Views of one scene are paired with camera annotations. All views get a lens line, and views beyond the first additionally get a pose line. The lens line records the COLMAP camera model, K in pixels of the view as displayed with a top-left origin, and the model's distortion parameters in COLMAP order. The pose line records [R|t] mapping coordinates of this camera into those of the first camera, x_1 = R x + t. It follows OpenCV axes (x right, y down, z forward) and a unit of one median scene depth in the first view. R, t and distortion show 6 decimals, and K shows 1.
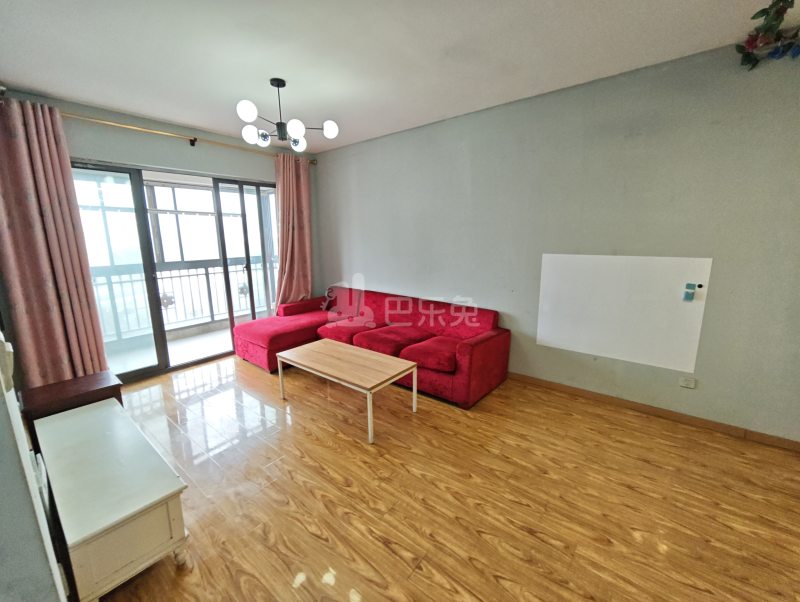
lens RADIAL K [[336.1, 0, 397.3], [0, 336.1, 302.2], [0, 0, 1]] dist [-0.008777, -0.000473]
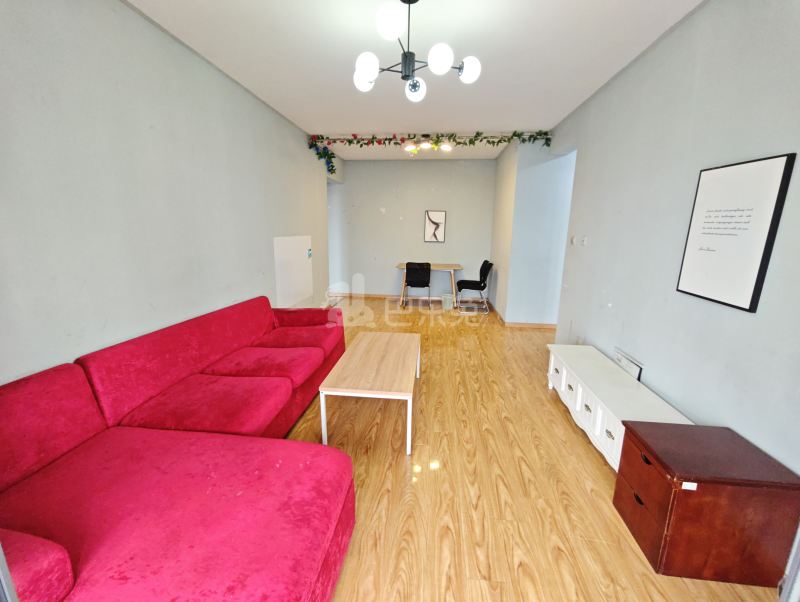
lens RADIAL K [[336.1, 0, 400.1], [0, 336.1, 299.7], [0, 0, 1]] dist [-0.008777, -0.000473]
pose [[-0.547896, -0.167627, 0.819580, -0.899331], [0.151861, 0.943510, 0.294494, -0.227850], [-0.822647, 0.285815, -0.491489, 1.355419]]
